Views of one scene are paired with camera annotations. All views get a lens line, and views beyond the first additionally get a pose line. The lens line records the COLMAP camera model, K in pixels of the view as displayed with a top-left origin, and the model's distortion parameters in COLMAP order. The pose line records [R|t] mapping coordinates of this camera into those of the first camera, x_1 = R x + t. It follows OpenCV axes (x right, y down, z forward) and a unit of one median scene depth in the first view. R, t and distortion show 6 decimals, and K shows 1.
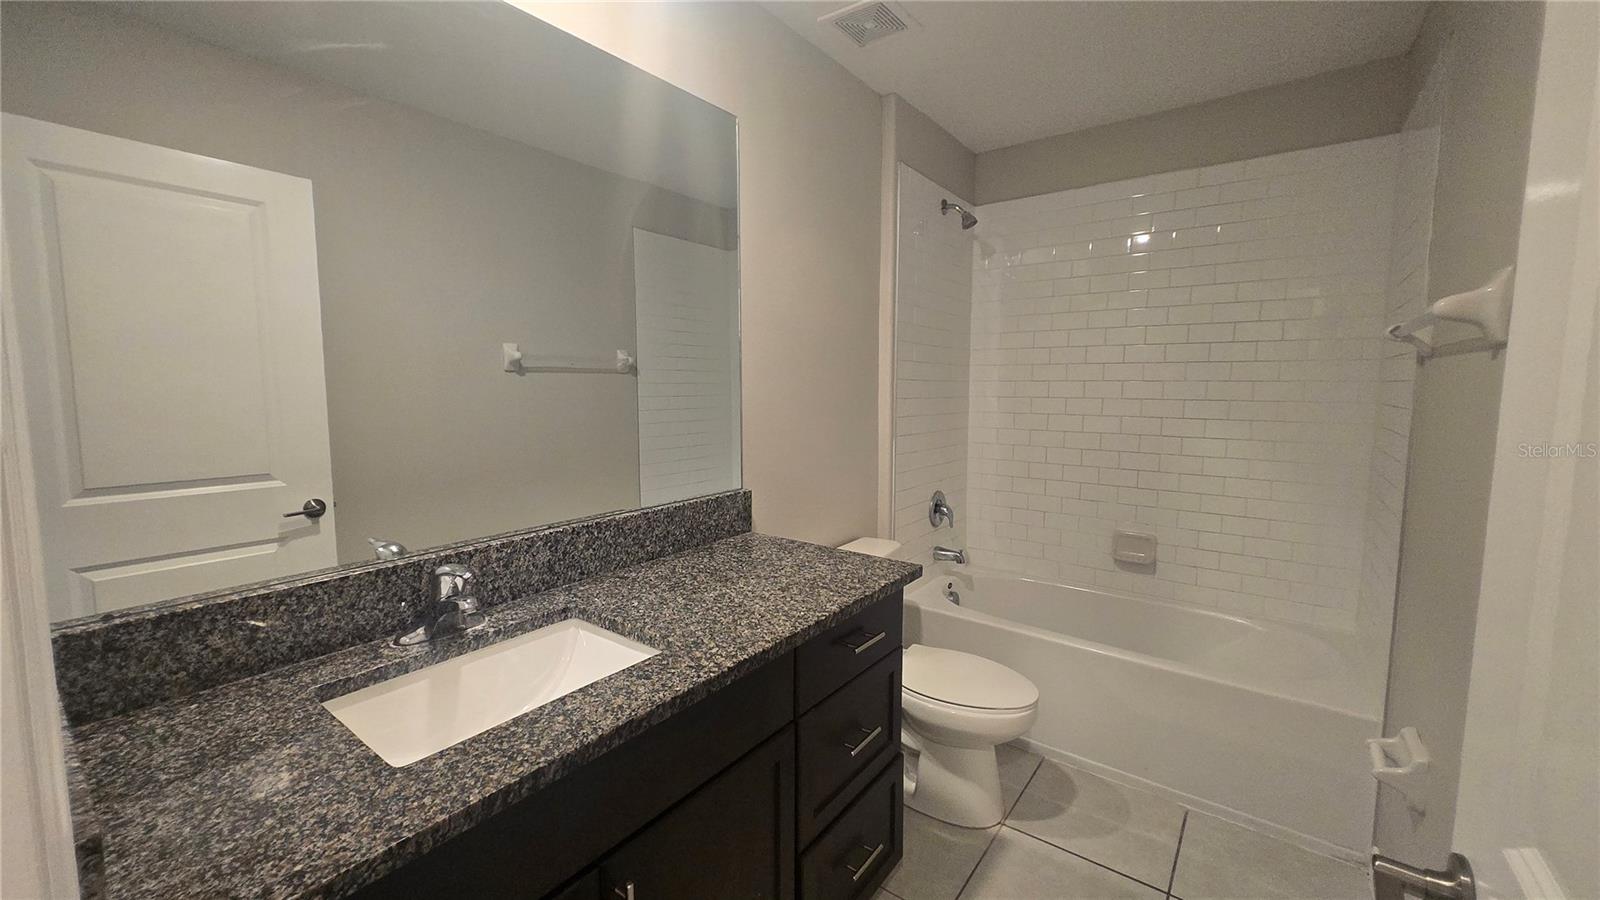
lens RADIAL K [[631.4, 0, 785.6], [0, 631.4, 435.8], [0, 0, 1]] dist [0.003218, -0.000914]
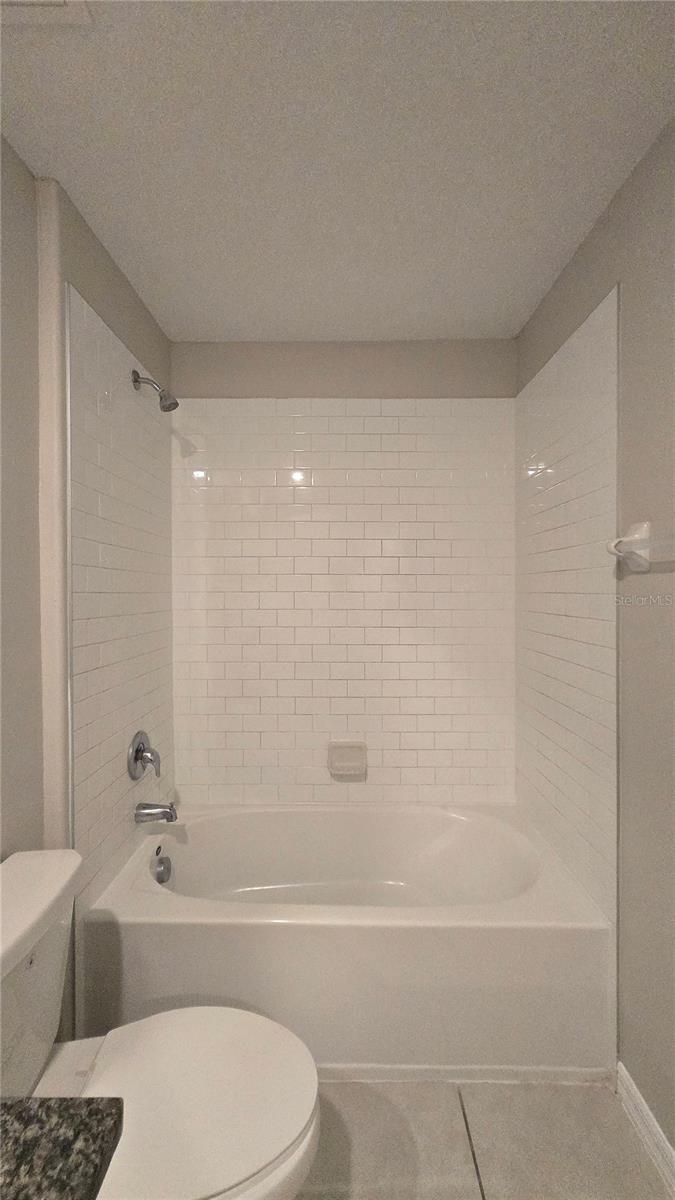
lens RADIAL K [[473.6, 0, 347.0], [0, 473.6, 596.4], [0, 0, 1]] dist [0.003218, -0.000914]
pose [[0.787429, -0.010976, 0.616308, 0.085236], [0.053276, 0.997312, -0.050307, -0.038400], [-0.614099, 0.072448, 0.785897, 0.371331]]
